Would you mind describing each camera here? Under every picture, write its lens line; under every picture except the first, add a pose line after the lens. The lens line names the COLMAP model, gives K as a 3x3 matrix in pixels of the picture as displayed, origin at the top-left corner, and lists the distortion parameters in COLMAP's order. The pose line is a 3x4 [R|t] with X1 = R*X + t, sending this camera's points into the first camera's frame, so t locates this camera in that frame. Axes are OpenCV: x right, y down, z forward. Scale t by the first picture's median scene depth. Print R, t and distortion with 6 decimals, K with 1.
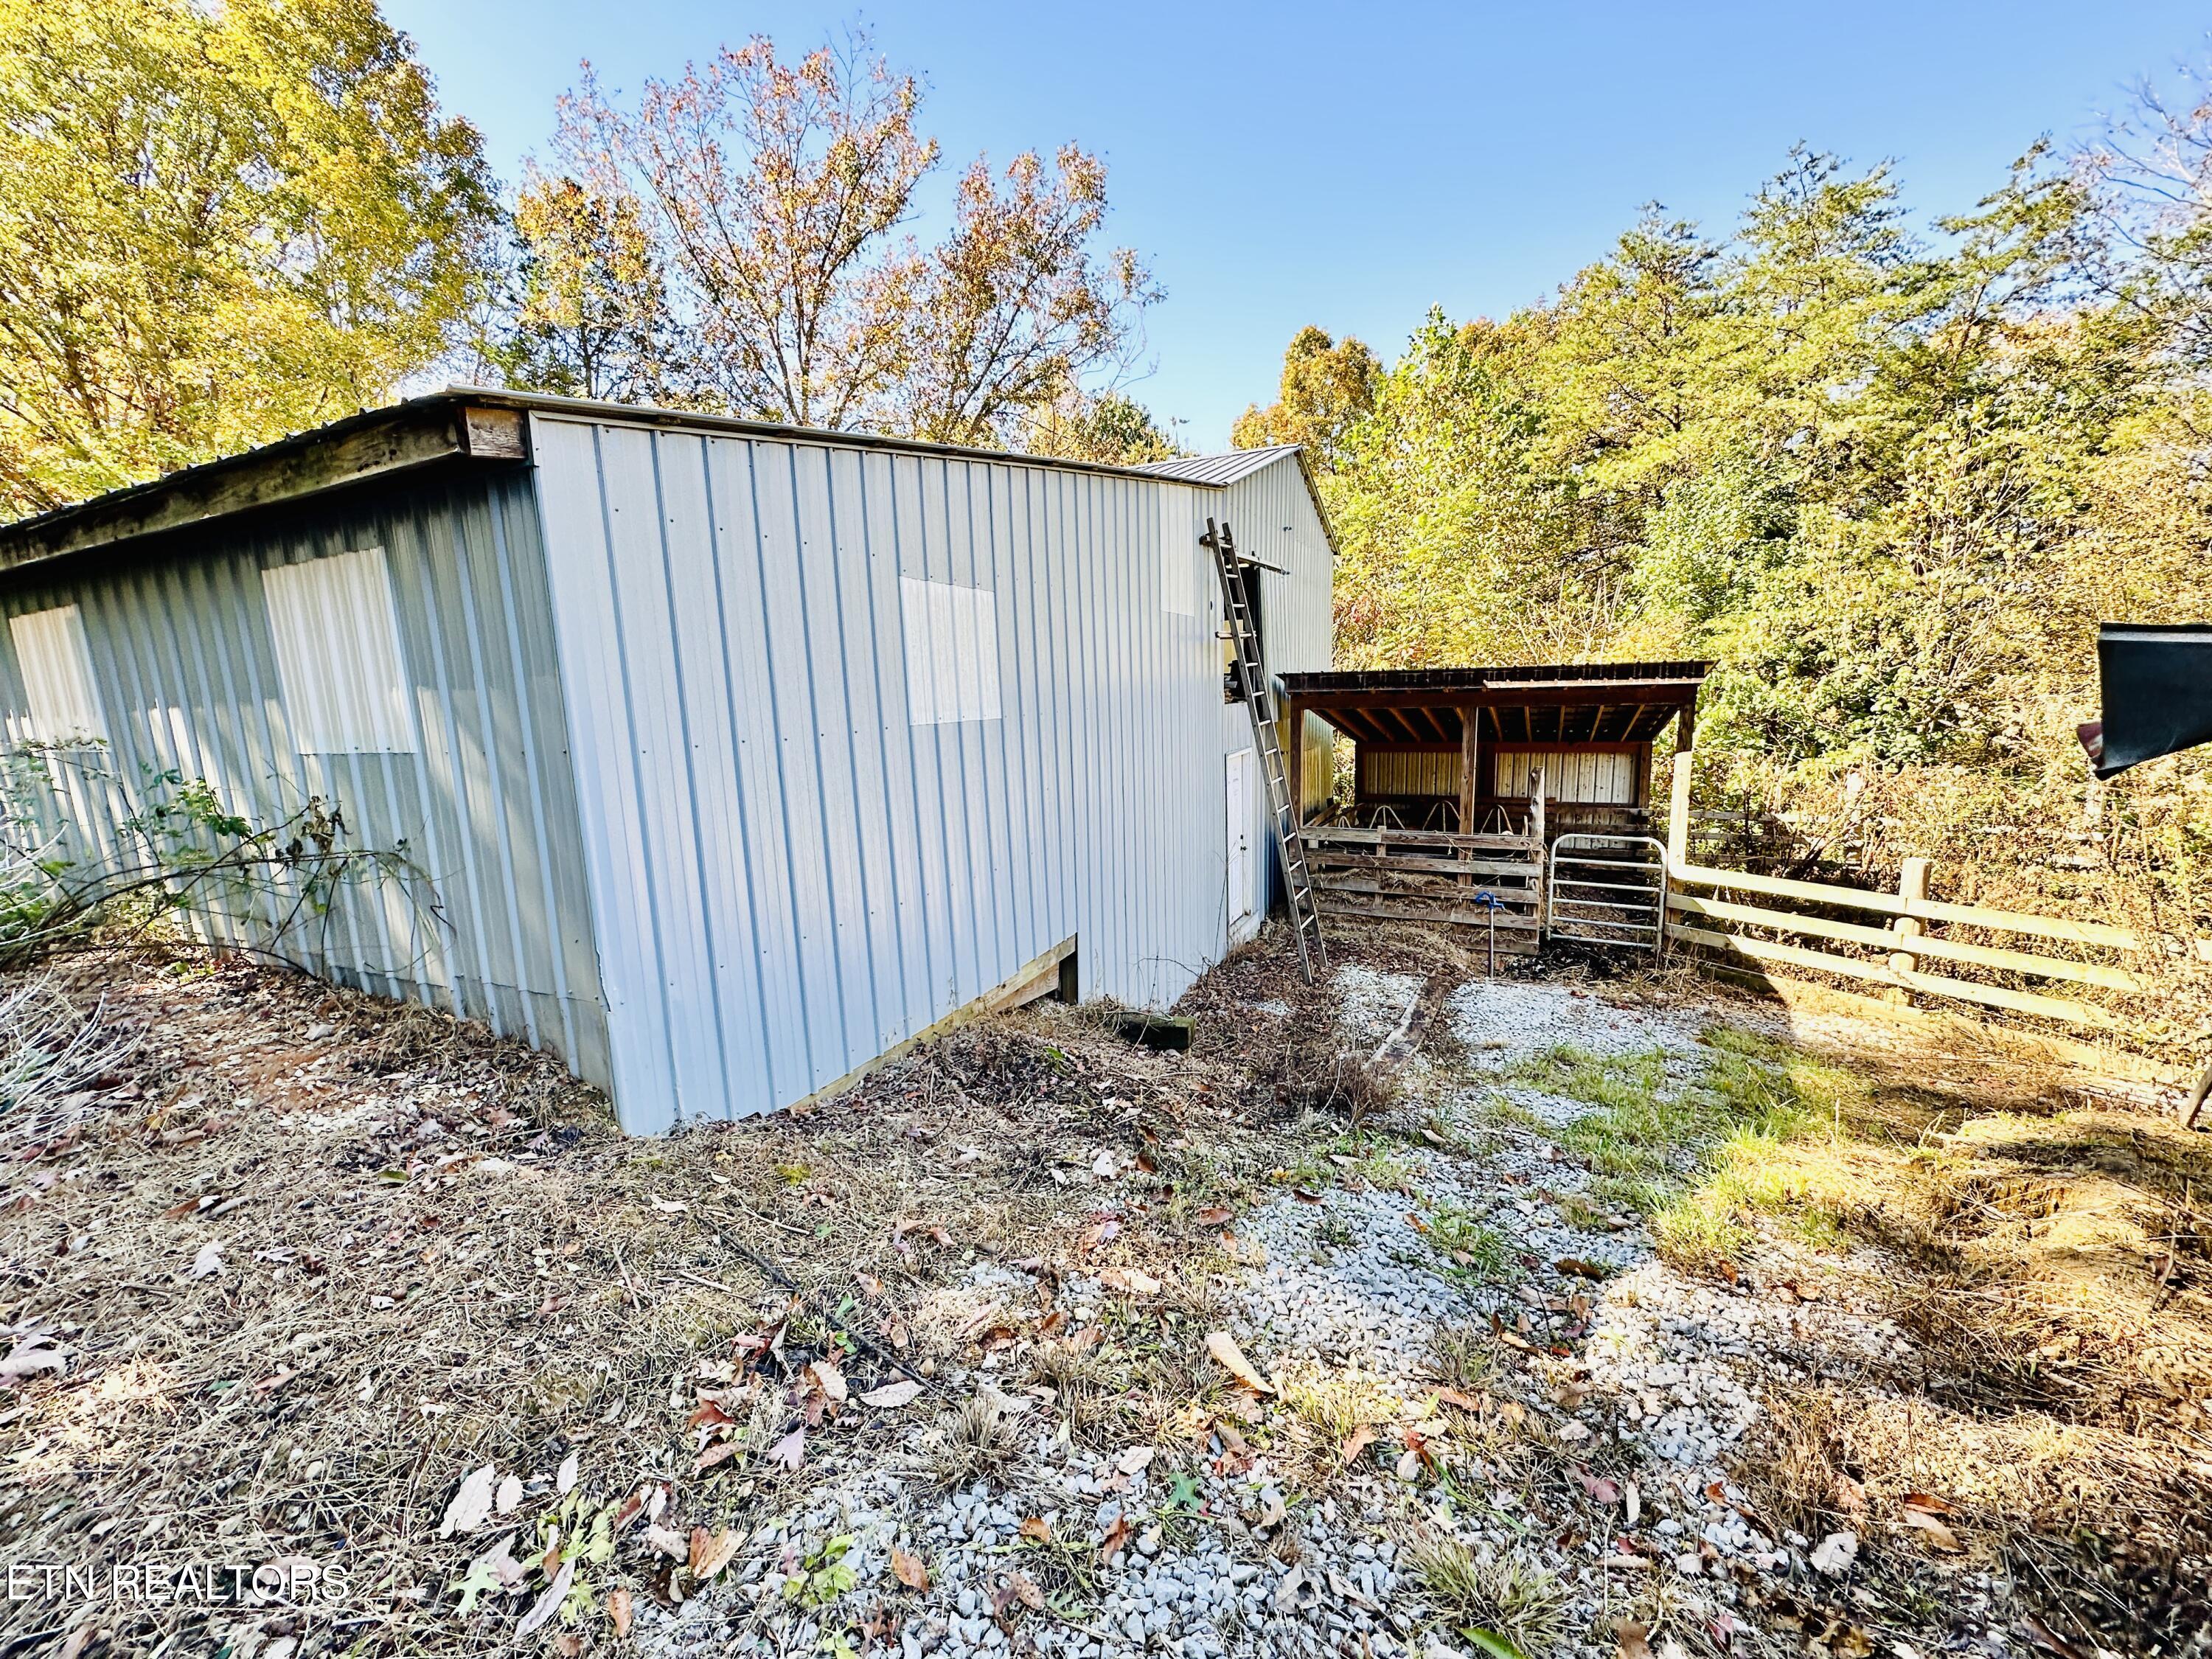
lens RADIAL K [[875.9, 0, 1106.0], [0, 875.9, 829.5], [0, 0, 1]] dist [-0.002344, -0.000131]
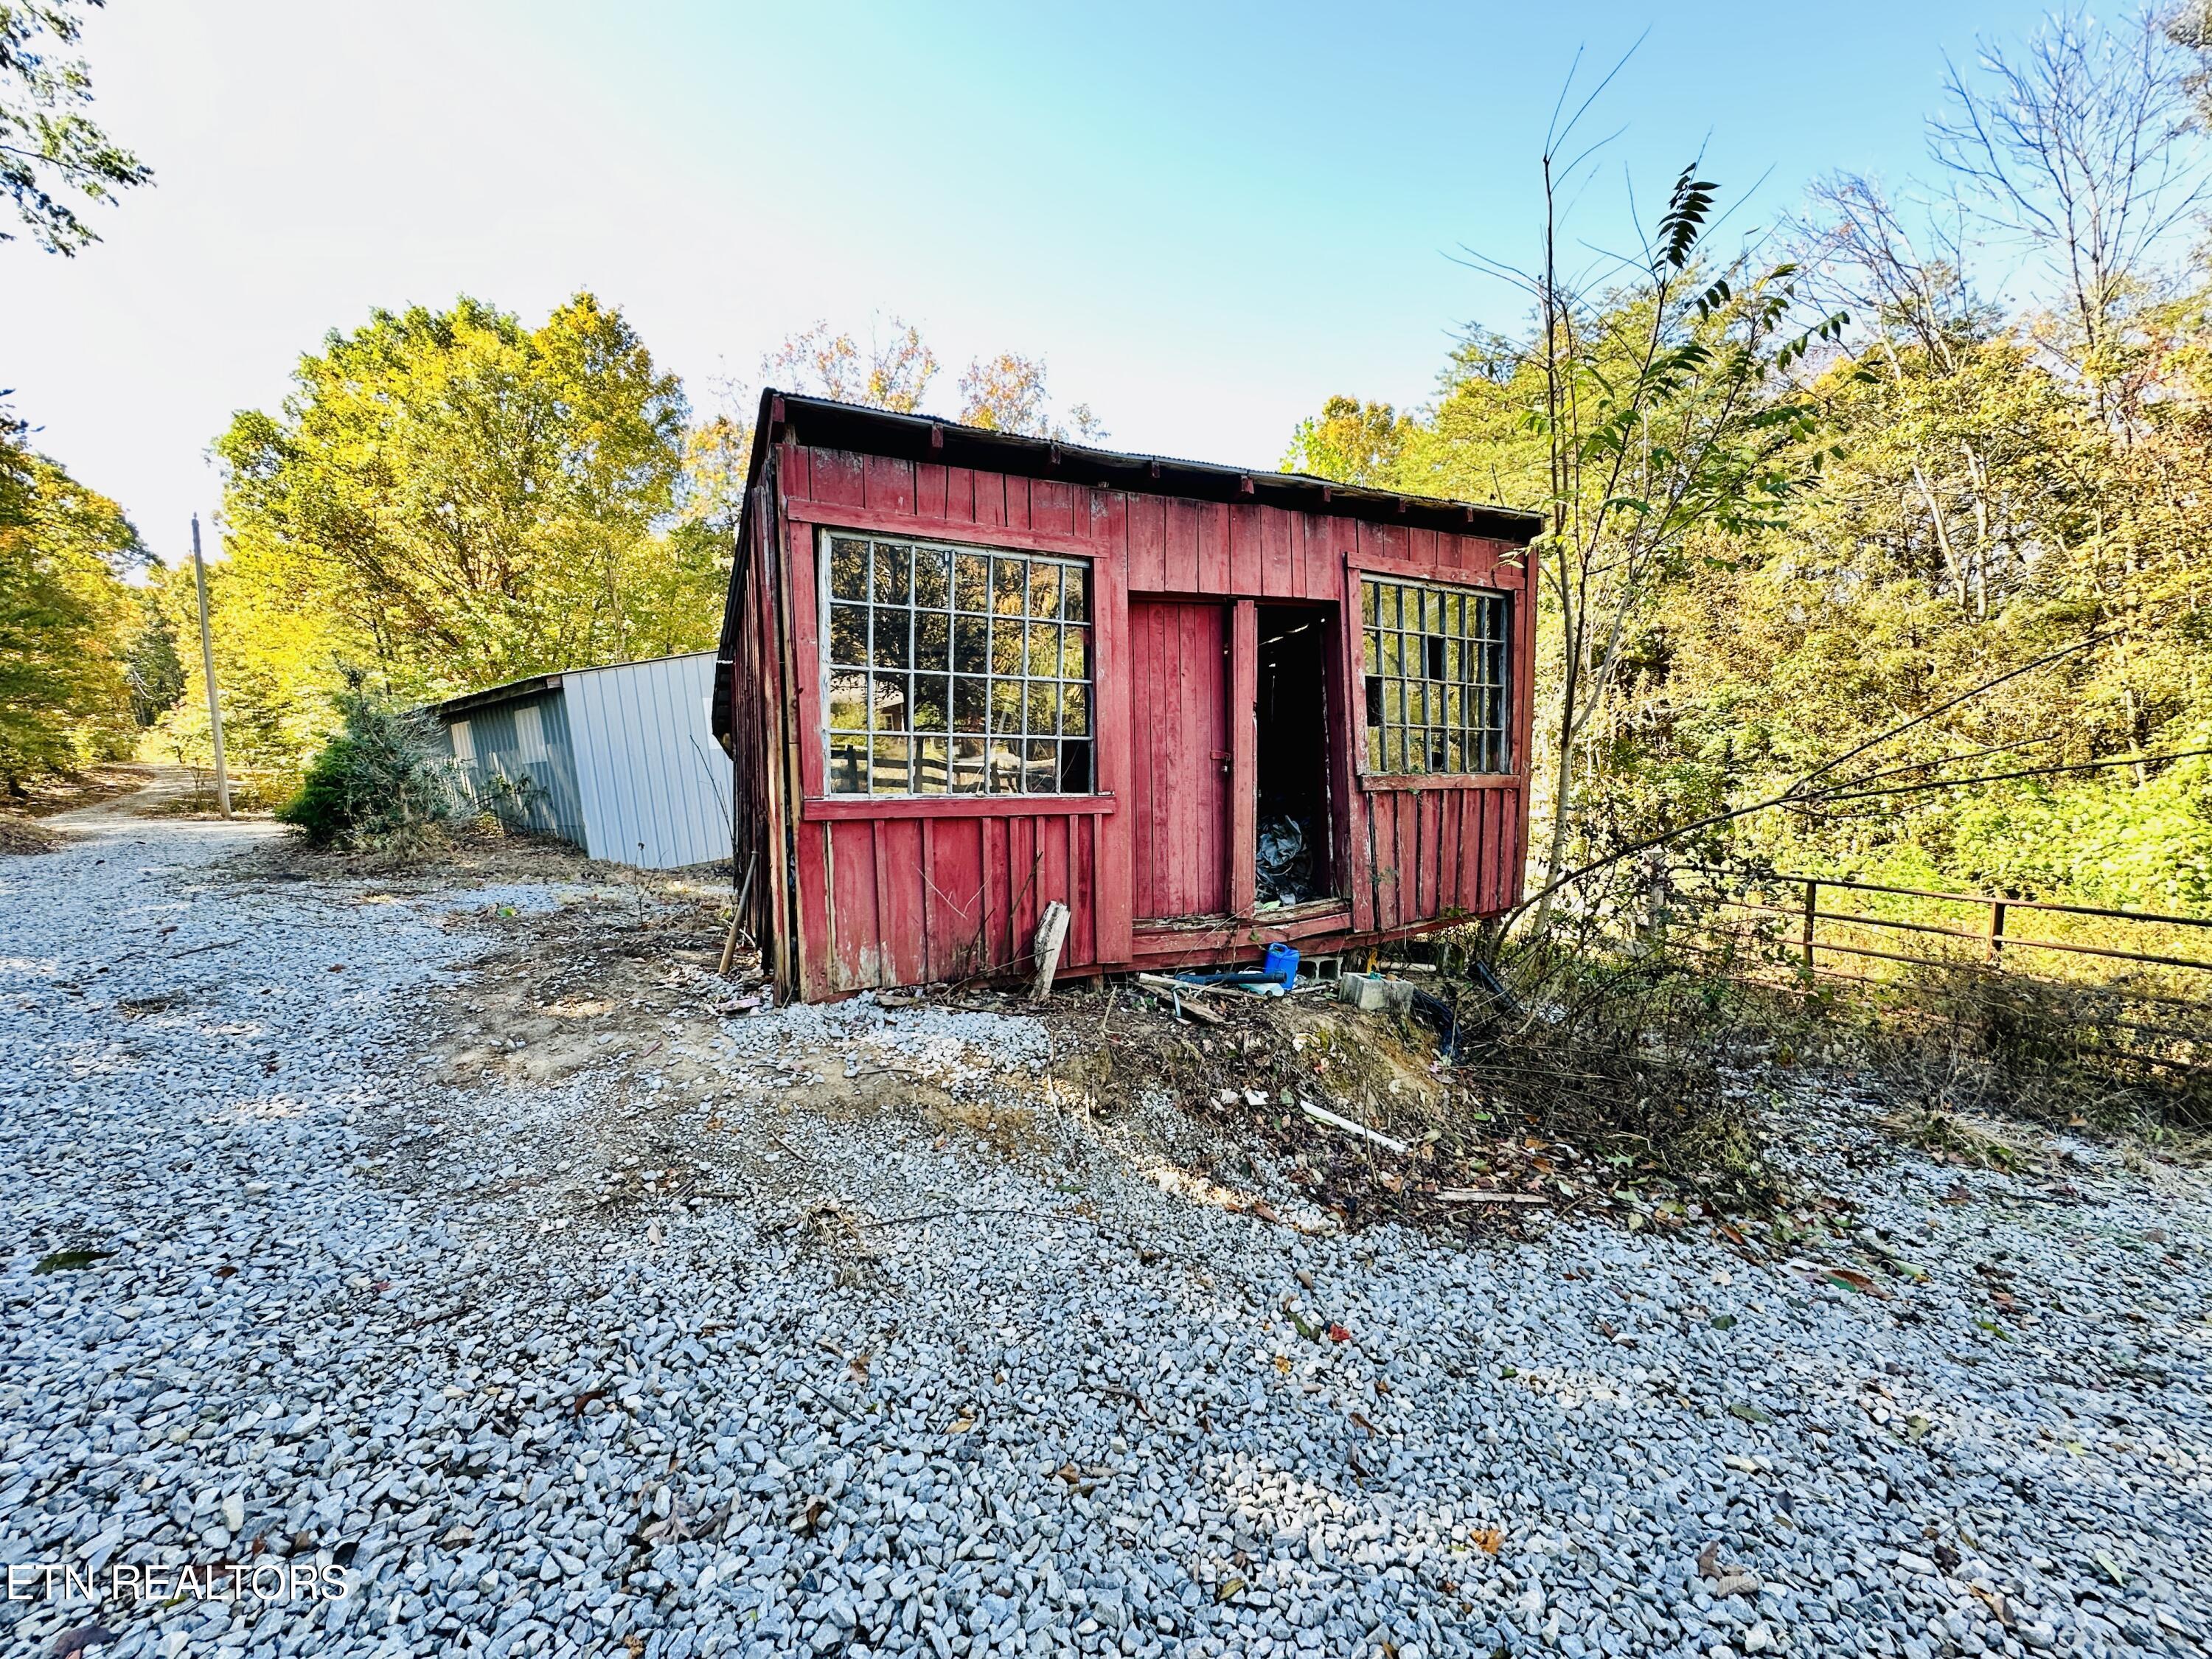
lens RADIAL K [[875.9, 0, 1106.0], [0, 875.9, 829.5], [0, 0, 1]] dist [-0.002344, -0.000131]
pose [[0.975084, -0.001144, -0.221832, 2.417386], [-0.005874, 0.999503, -0.030974, 0.318018], [0.221758, 0.031505, 0.974593, -2.136023]]
